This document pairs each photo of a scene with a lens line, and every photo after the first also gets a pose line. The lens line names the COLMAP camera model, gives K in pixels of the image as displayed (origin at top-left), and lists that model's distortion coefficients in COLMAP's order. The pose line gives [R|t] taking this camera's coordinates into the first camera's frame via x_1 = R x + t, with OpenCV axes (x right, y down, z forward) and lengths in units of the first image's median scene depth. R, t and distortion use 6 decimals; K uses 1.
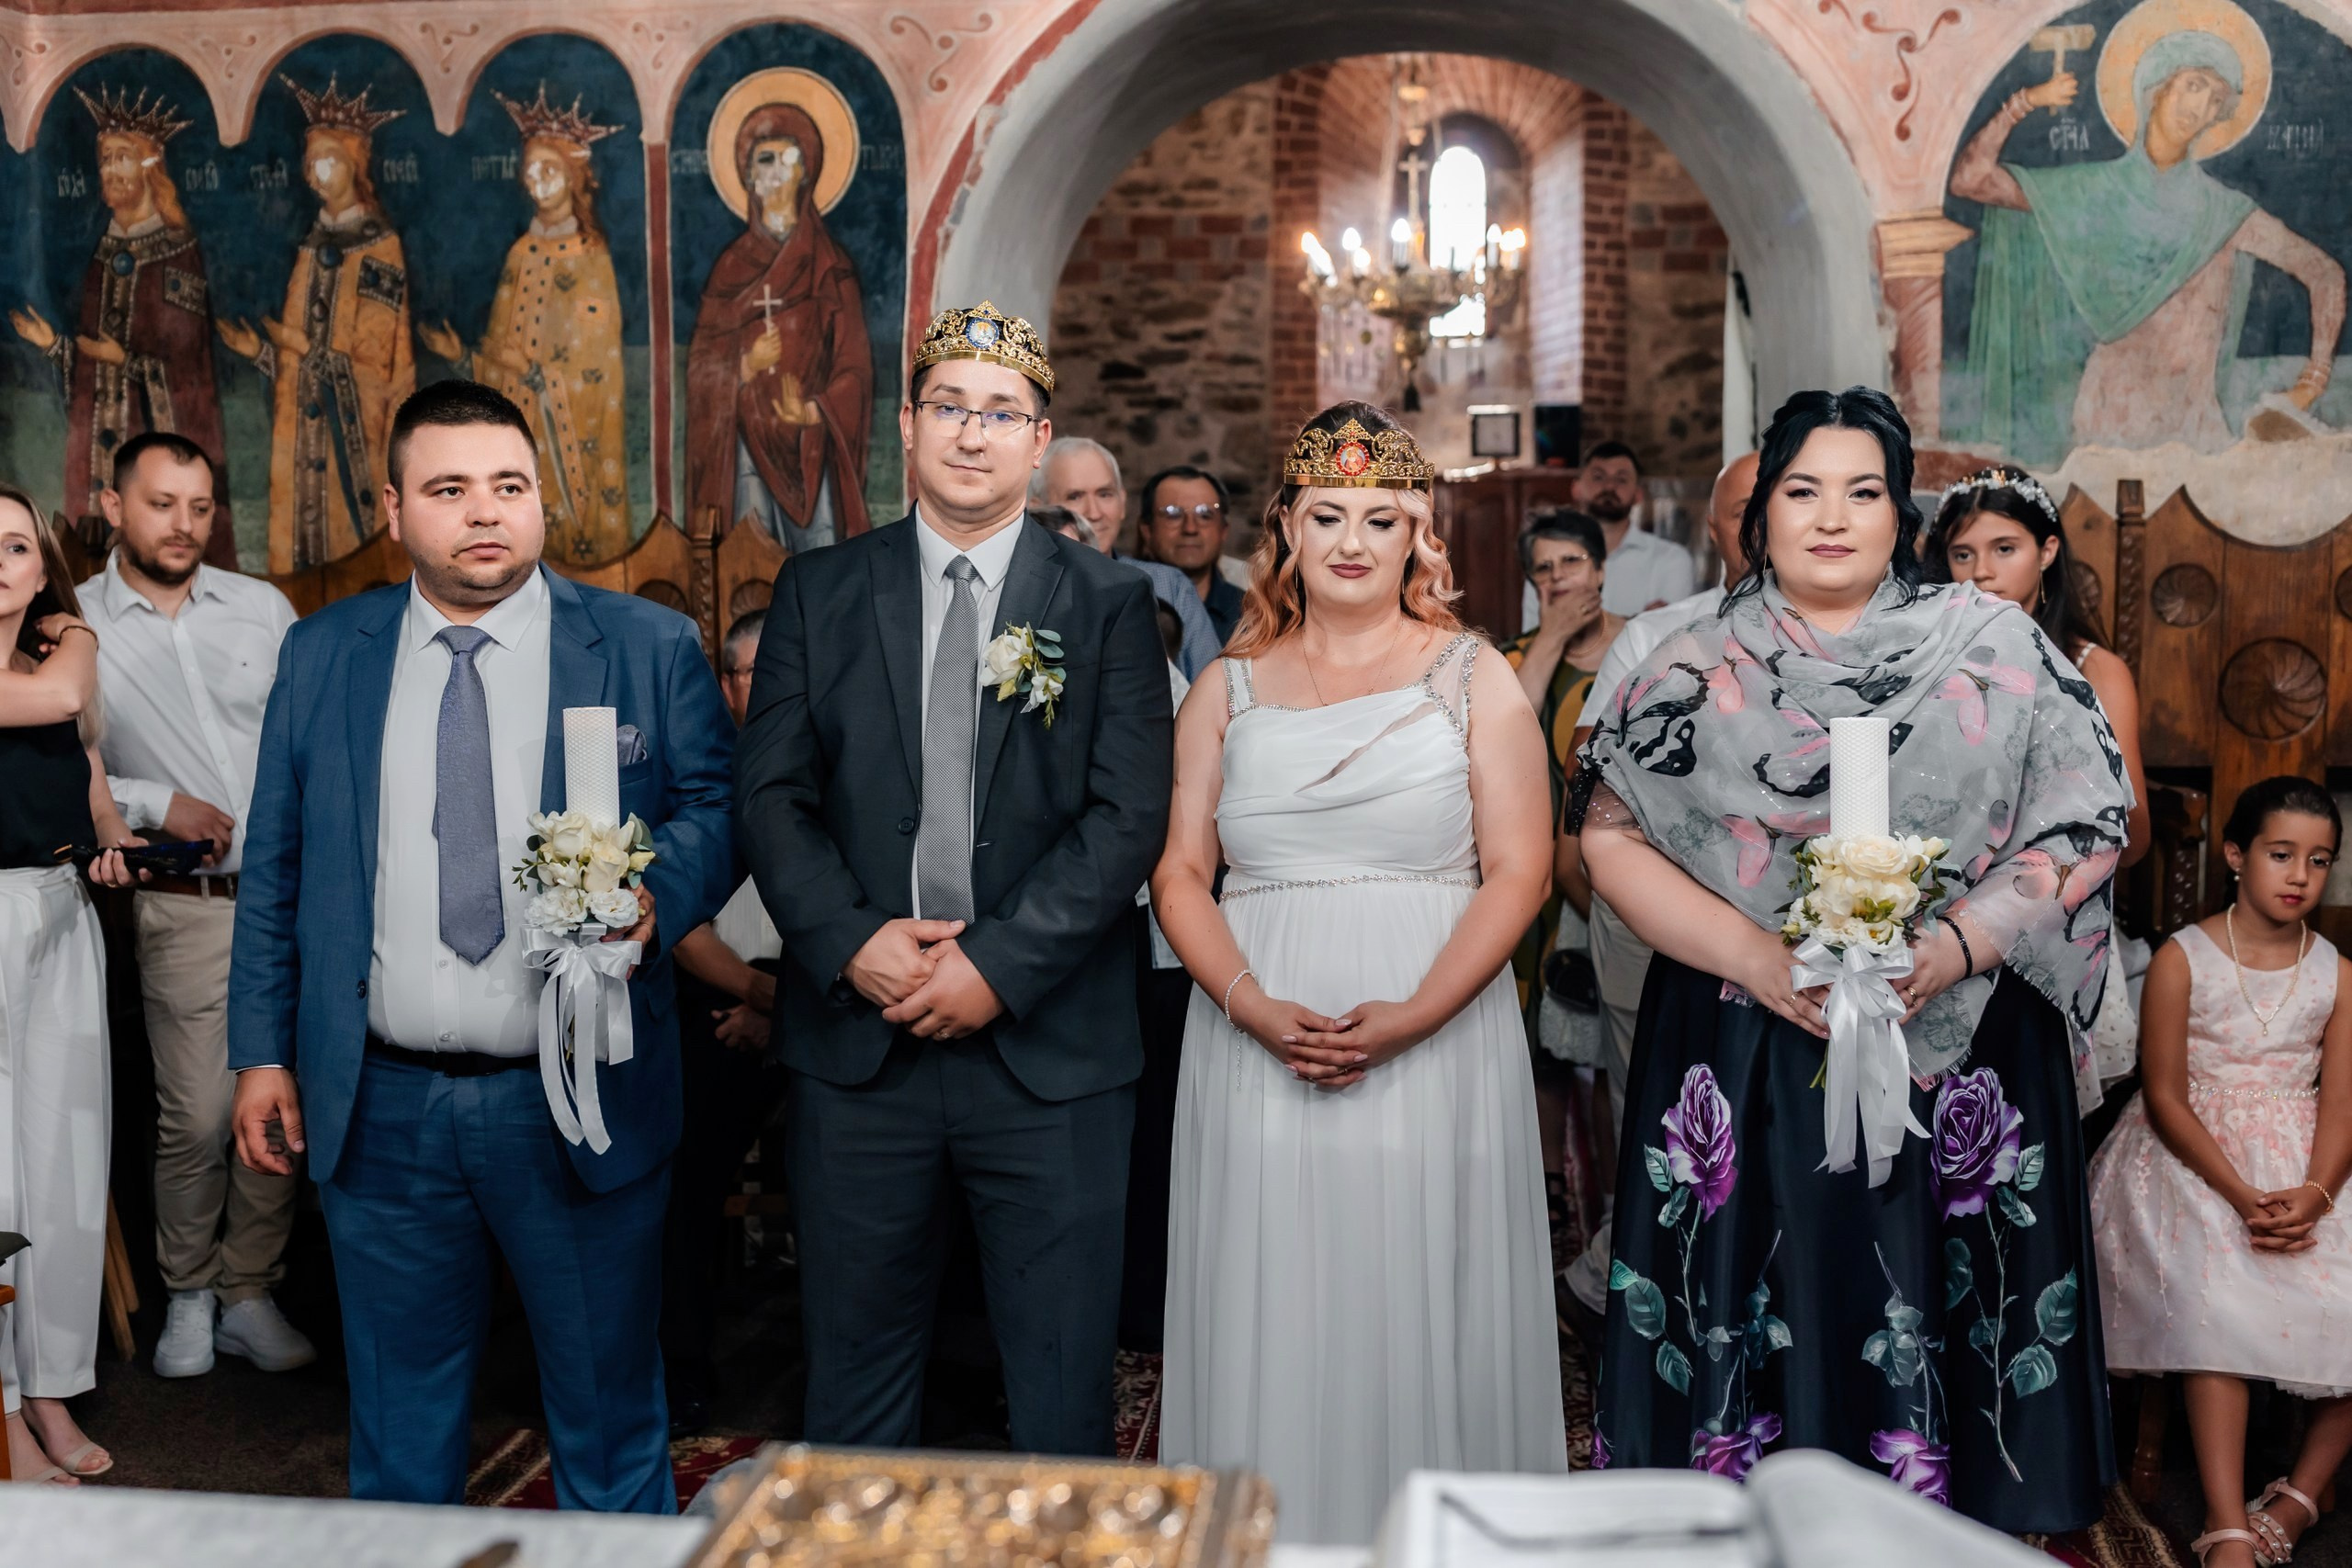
lens RADIAL K [[2273.2, 0, 1203.7], [0, 2273.2, 799.2], [0, 0, 1]] dist [-0.025544, 0.000000]
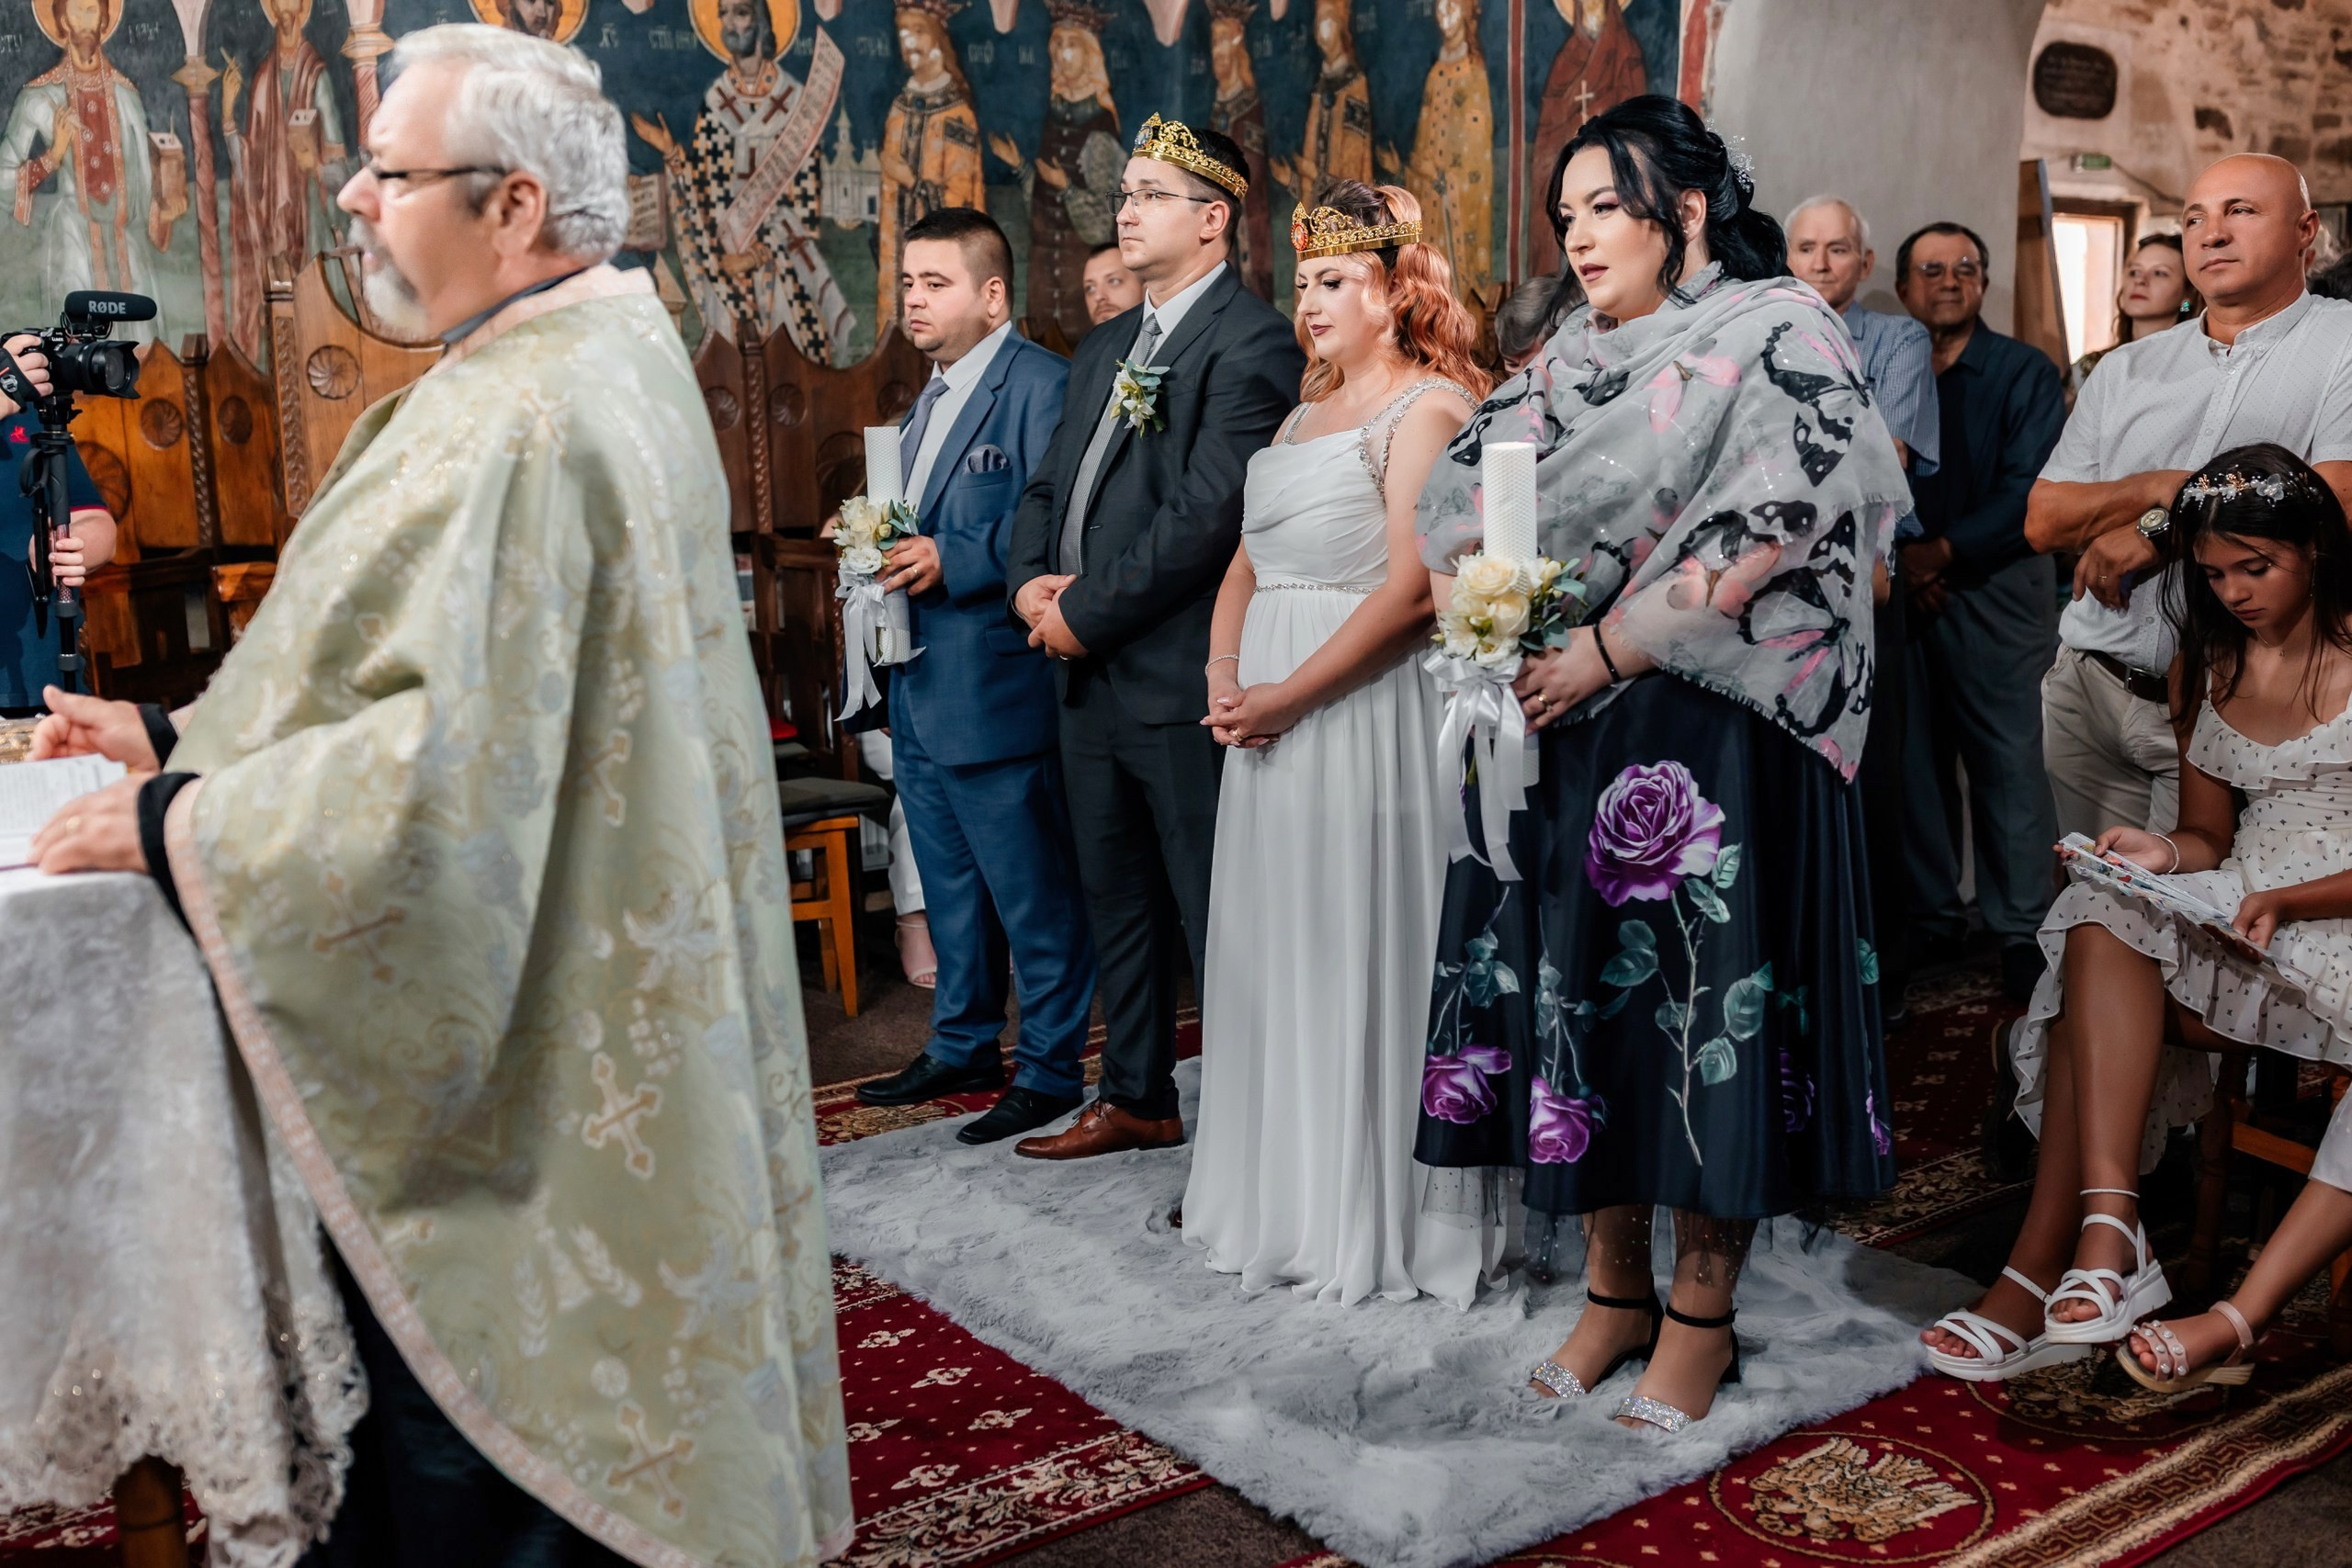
lens RADIAL K [[2273.2, 0, 1163.0], [0, 2273.2, 815.2], [0, 0, 1]] dist [-0.025544, 0.000000]
pose [[0.658550, 0.113445, -0.743937, 0.548274], [-0.047404, 0.992862, 0.109442, 0.022510], [0.751042, -0.036808, 0.659227, 0.086752]]
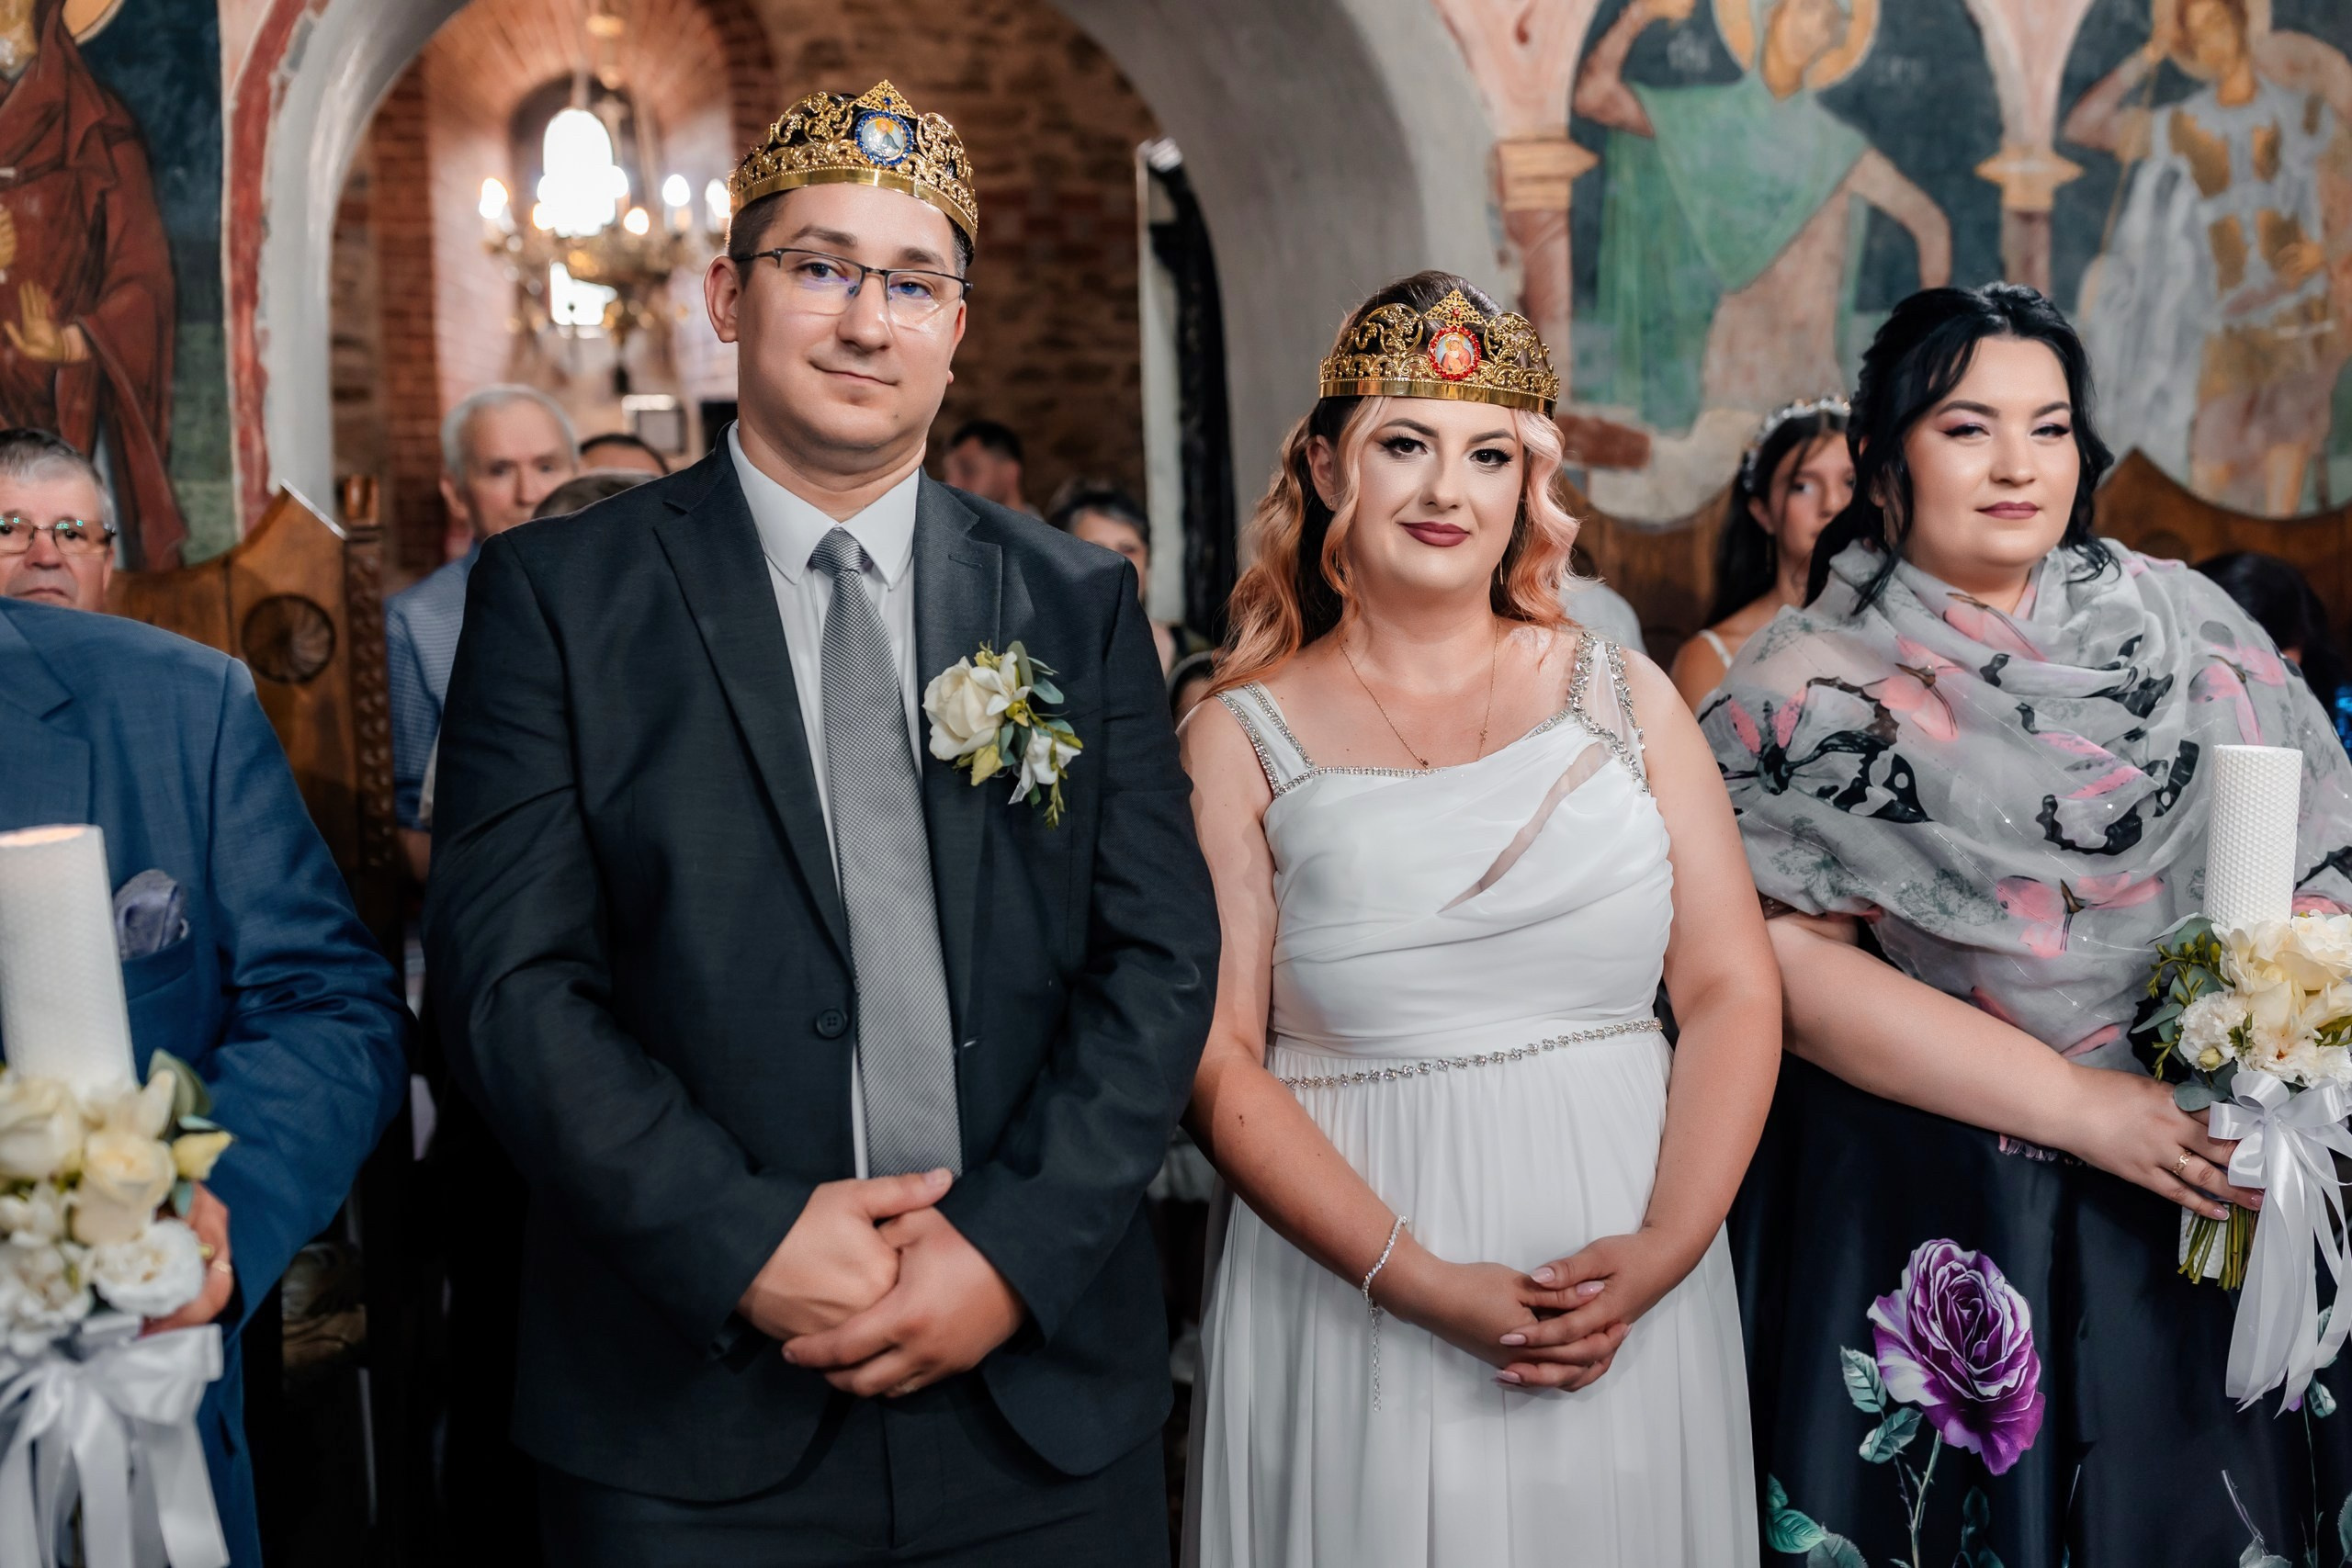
lens RADIAL K [[2273.2, 0, 1176.2], [0, 2273.2, 773.9], [0, 0, 1]] dist [-0.025544, 0.000000]
pose [[0.904375, -0.055356, 0.423132, -0.167448], [0.062631, 0.998031, -0.003297, -0.023946], [-0.422116, 0.029483, 0.906062, 0.278145]]
